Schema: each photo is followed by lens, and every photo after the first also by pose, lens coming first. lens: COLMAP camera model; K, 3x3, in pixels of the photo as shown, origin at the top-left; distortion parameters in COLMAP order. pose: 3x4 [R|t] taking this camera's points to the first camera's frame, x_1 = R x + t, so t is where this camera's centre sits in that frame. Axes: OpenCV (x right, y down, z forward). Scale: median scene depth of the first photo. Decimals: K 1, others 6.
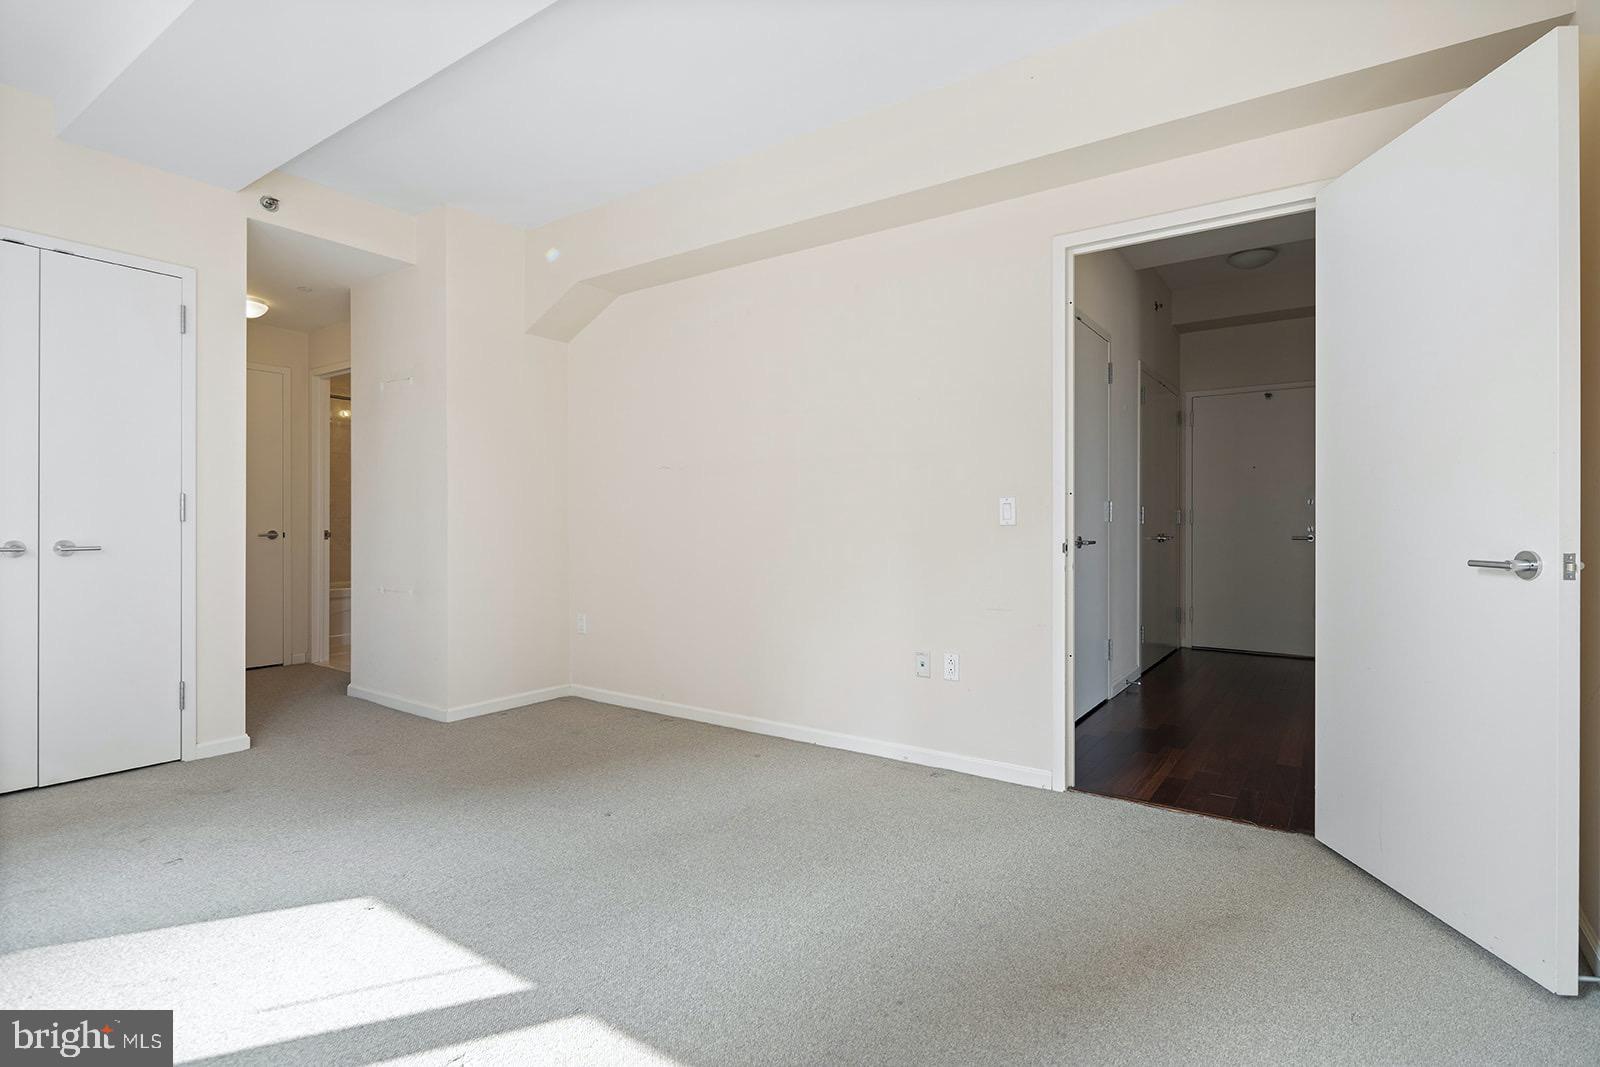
lens RADIAL K [[776.3, 0, 813.9], [0, 776.3, 527.7], [0, 0, 1]] dist [0.000596, -0.002030]
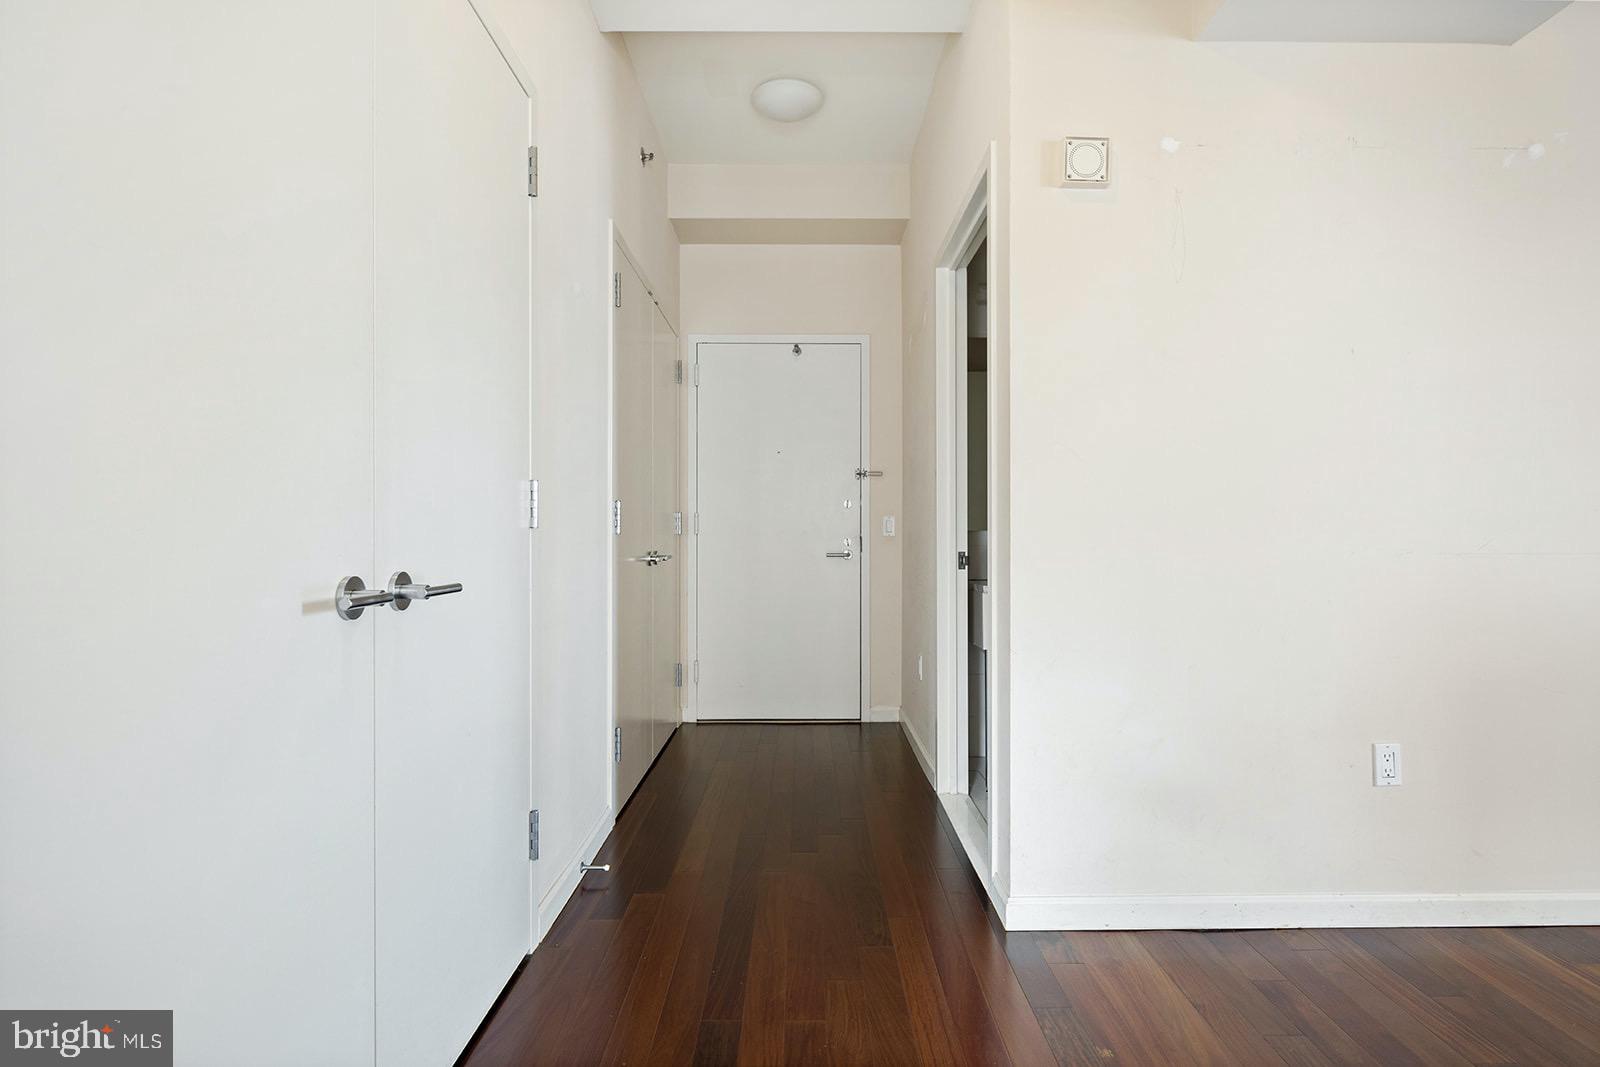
lens RADIAL K [[776.3, 0, 806.8], [0, 776.3, 532.1], [0, 0, 1]] dist [0.000596, -0.002030]
pose [[0.819351, 0.000345, 0.573293, 0.186861], [0.003805, 0.999975, -0.006039, -0.002460], [-0.573280, 0.007129, 0.819328, 0.408965]]
